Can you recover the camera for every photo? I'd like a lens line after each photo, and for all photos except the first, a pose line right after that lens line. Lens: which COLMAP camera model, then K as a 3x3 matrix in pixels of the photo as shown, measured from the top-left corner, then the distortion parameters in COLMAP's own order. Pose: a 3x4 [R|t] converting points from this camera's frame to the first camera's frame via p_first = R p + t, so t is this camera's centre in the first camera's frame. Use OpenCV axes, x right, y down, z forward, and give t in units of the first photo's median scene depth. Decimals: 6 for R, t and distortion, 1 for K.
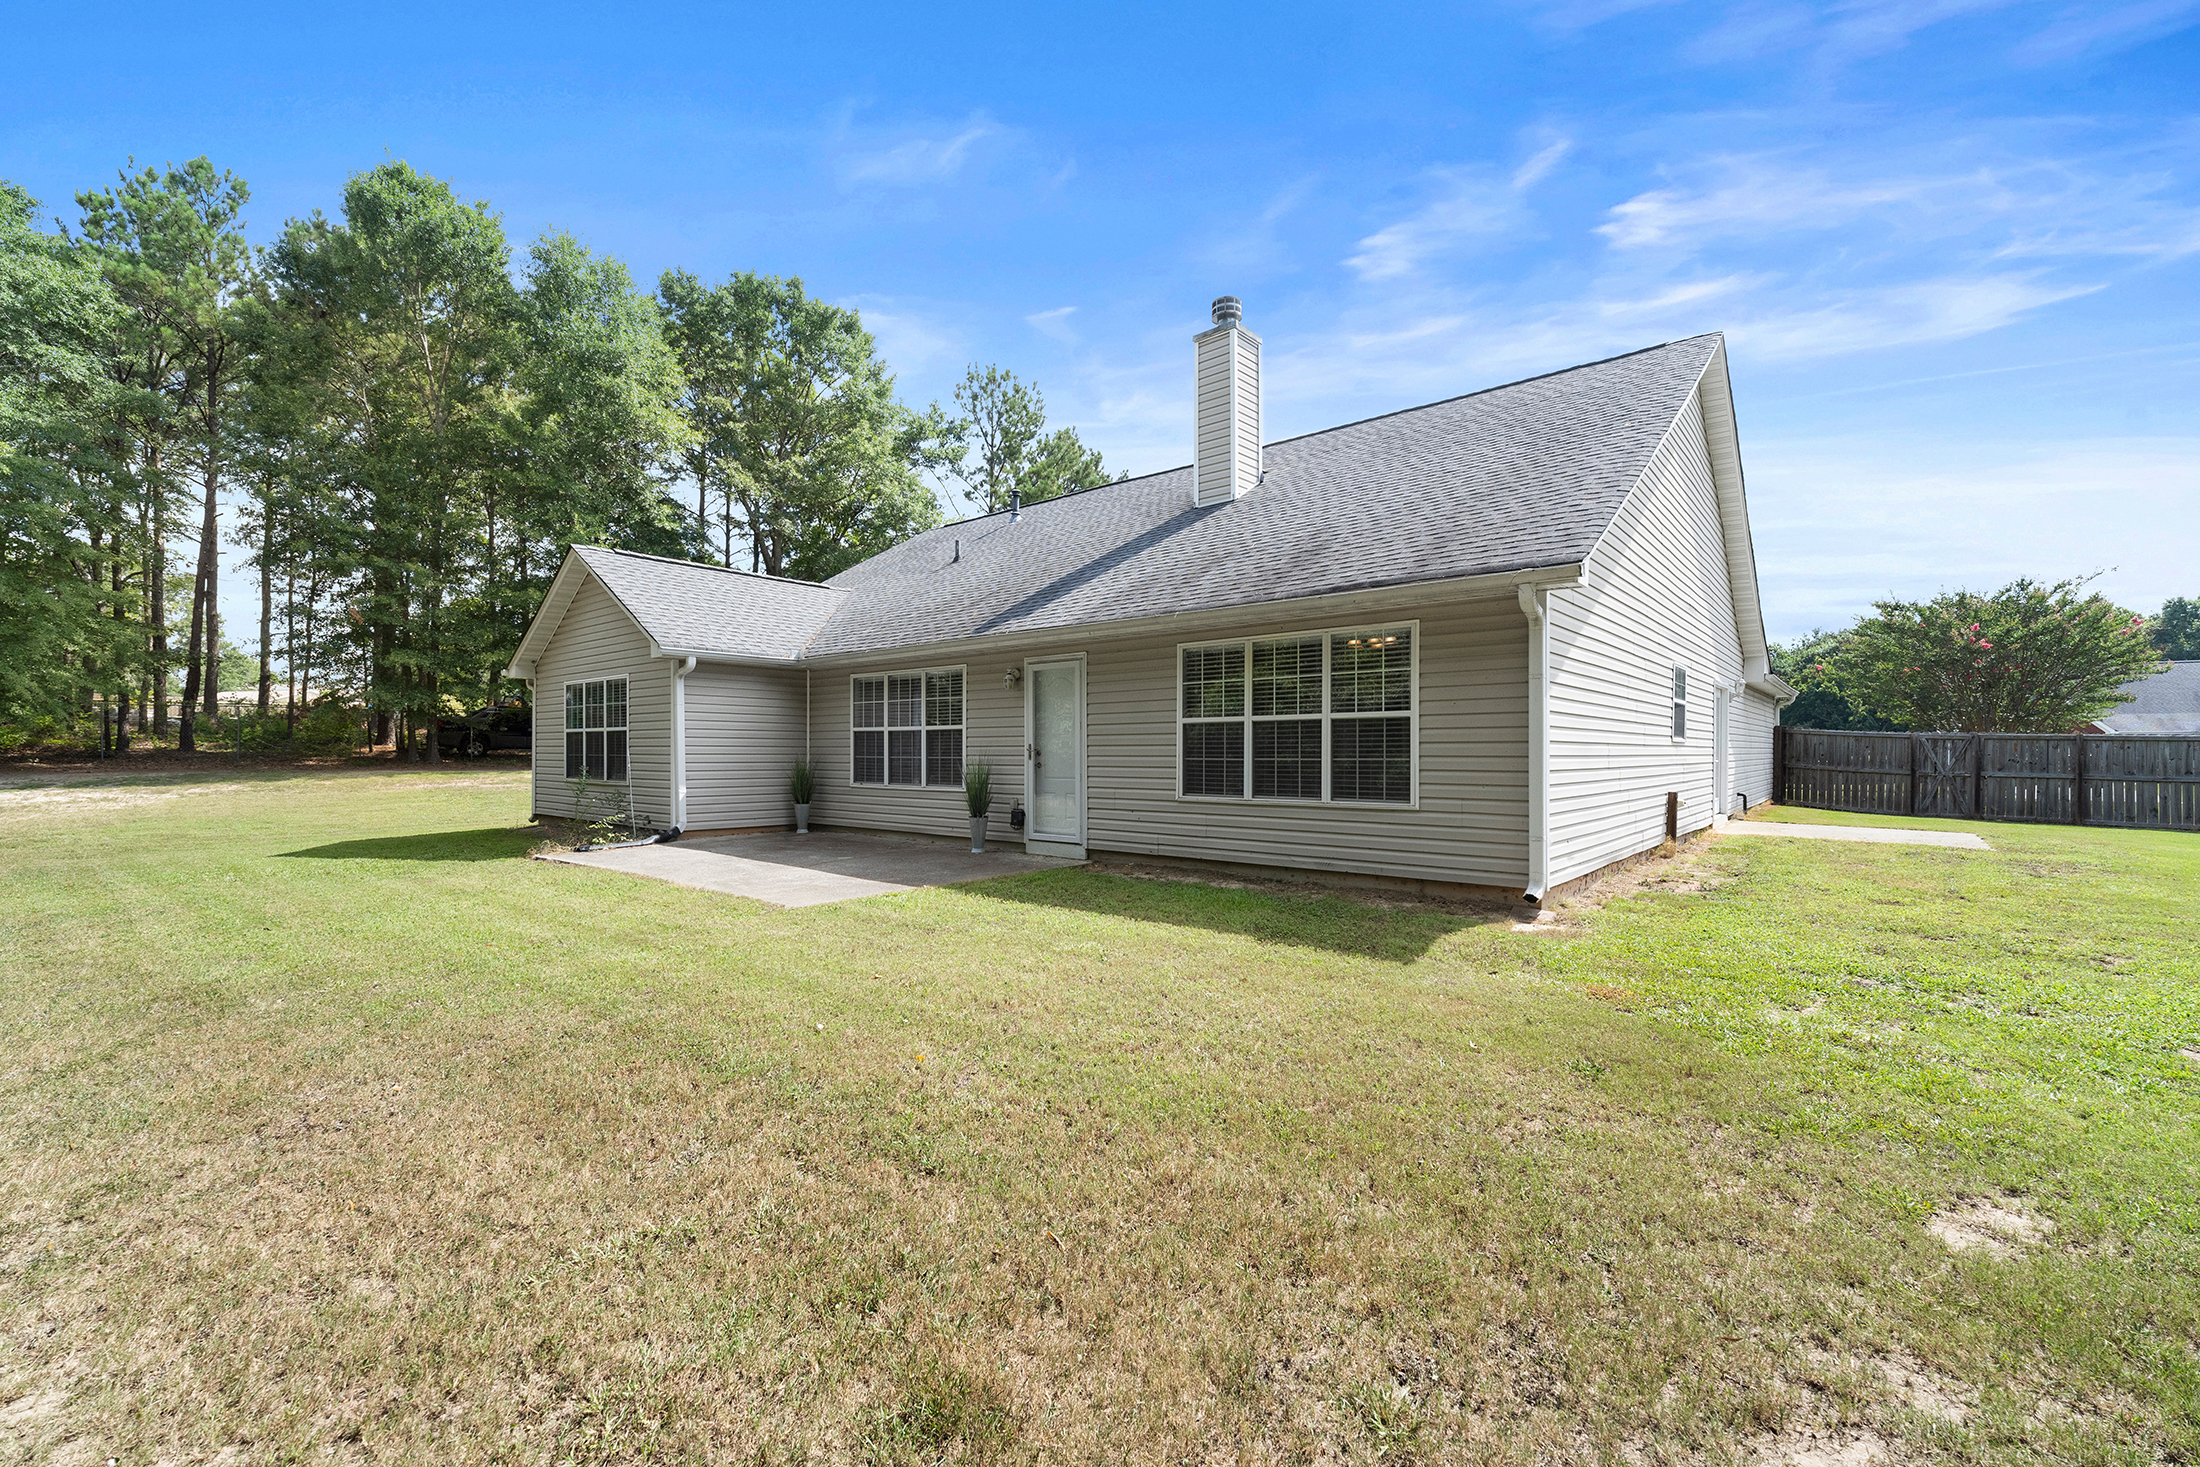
lens RADIAL K [[915.6, 0, 1095.9], [0, 915.6, 735.8], [0, 0, 1]] dist [-0.001383, -0.000571]
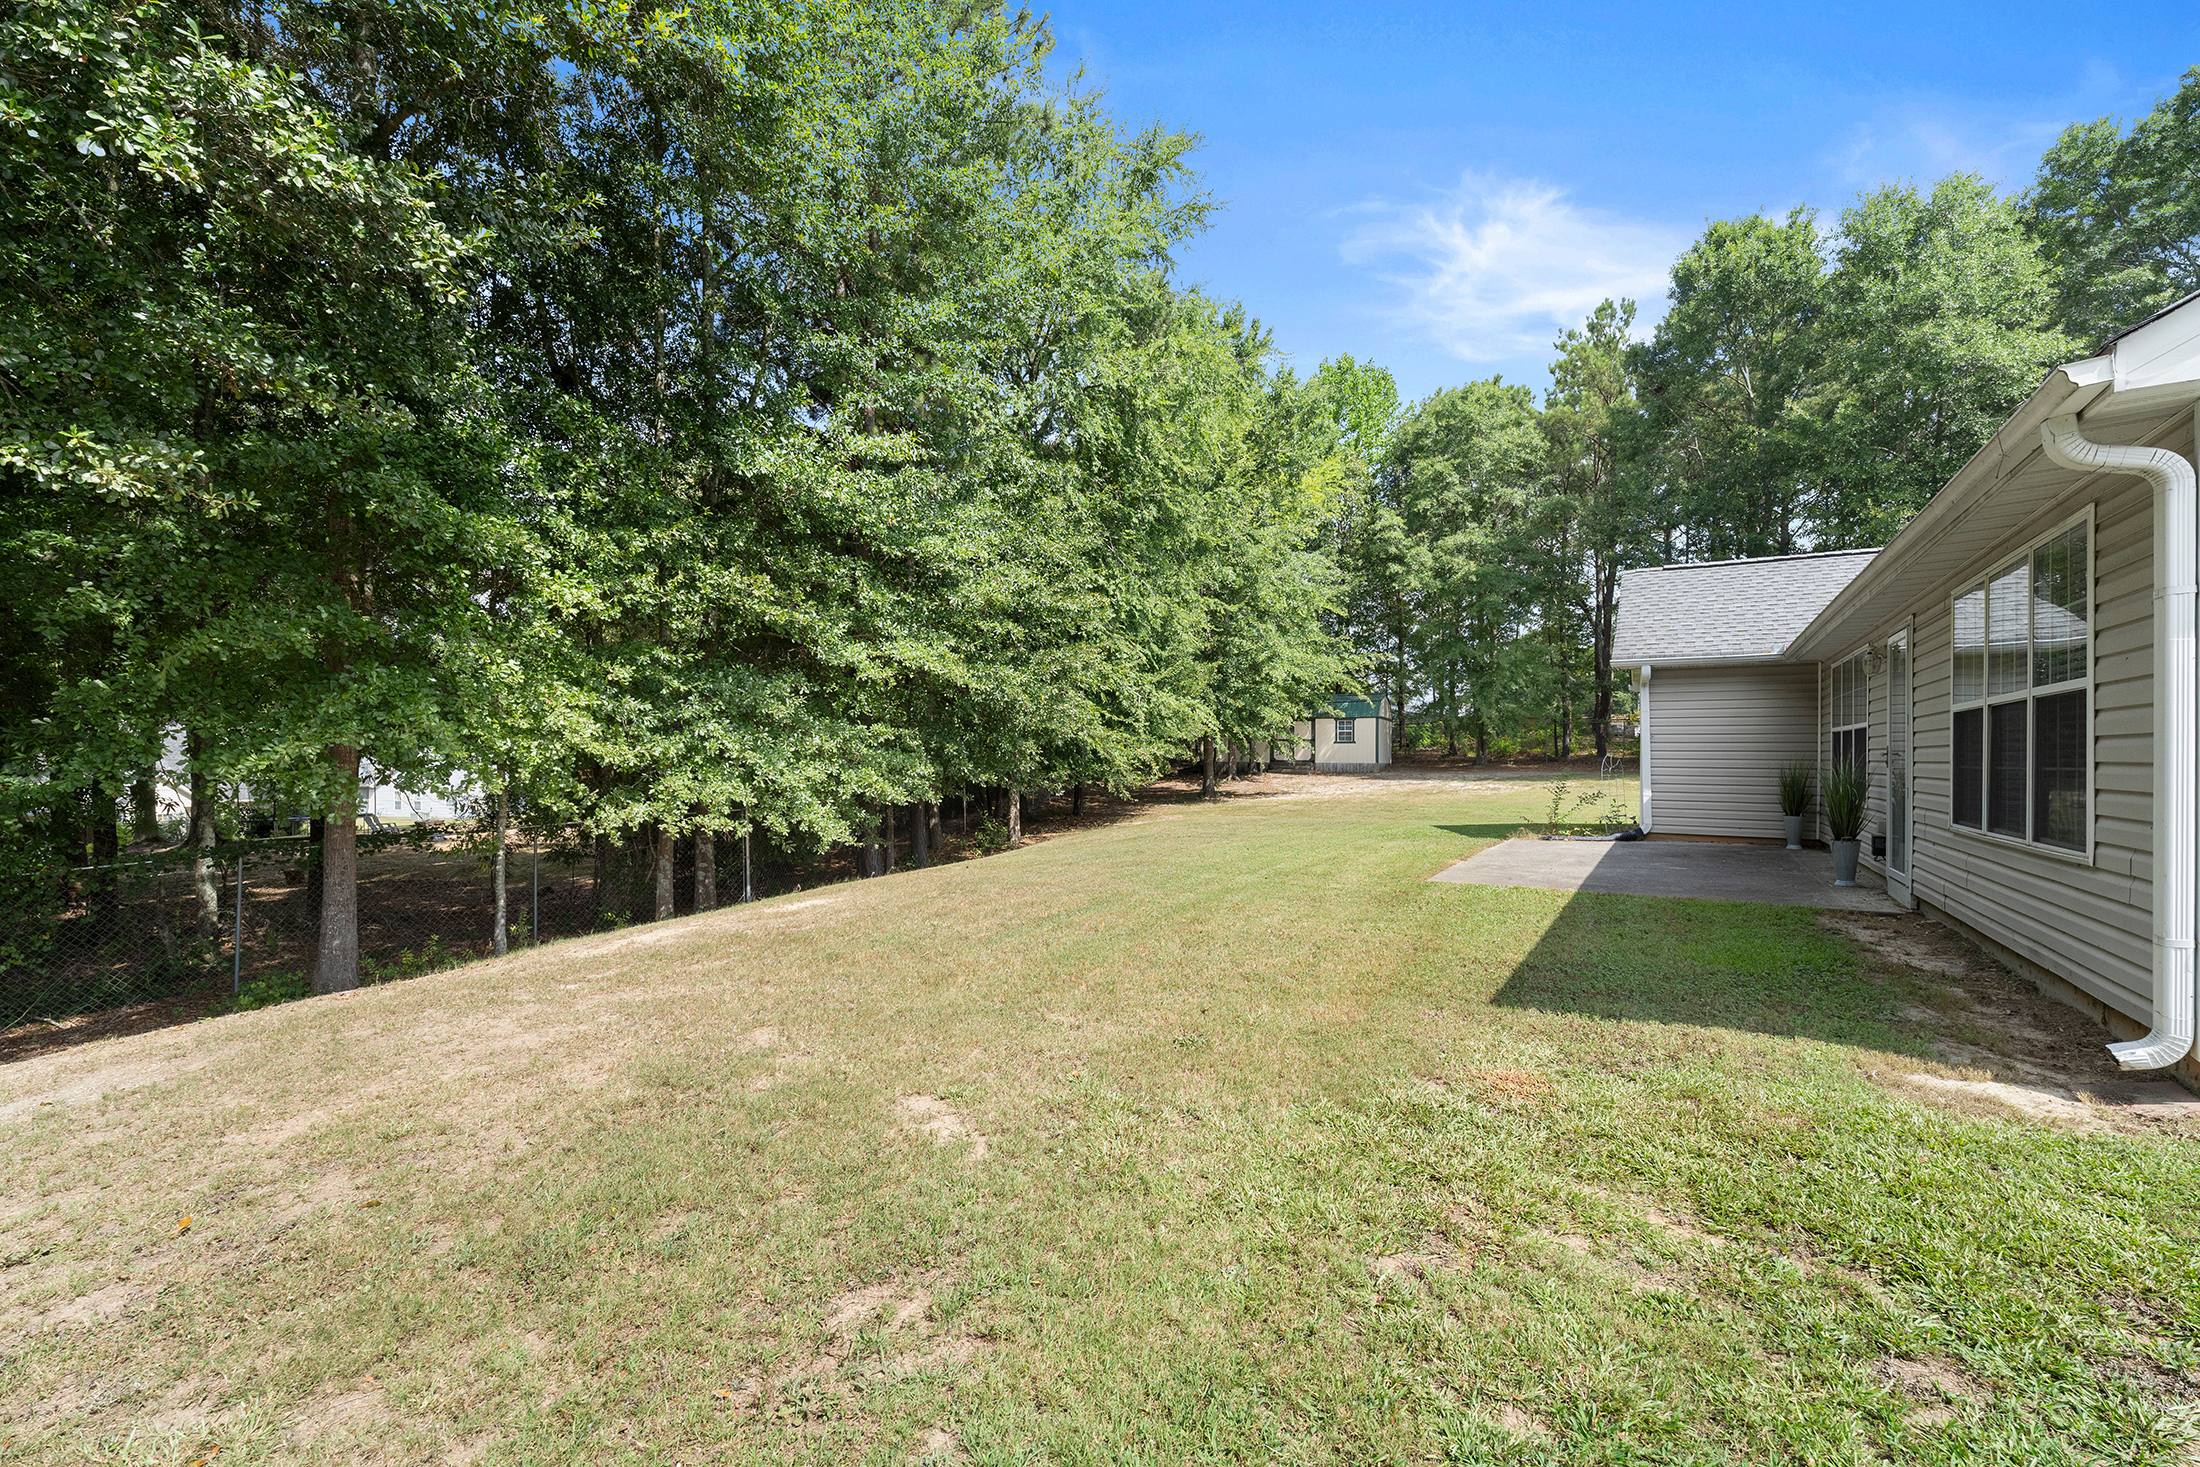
lens RADIAL K [[915.6, 0, 1095.9], [0, 915.6, 735.8], [0, 0, 1]] dist [-0.001383, -0.000571]
pose [[0.144268, -0.024189, -0.989243, 0.590023], [0.015682, 0.999632, -0.022156, 0.008200], [0.989414, -0.012317, 0.144594, 0.269077]]
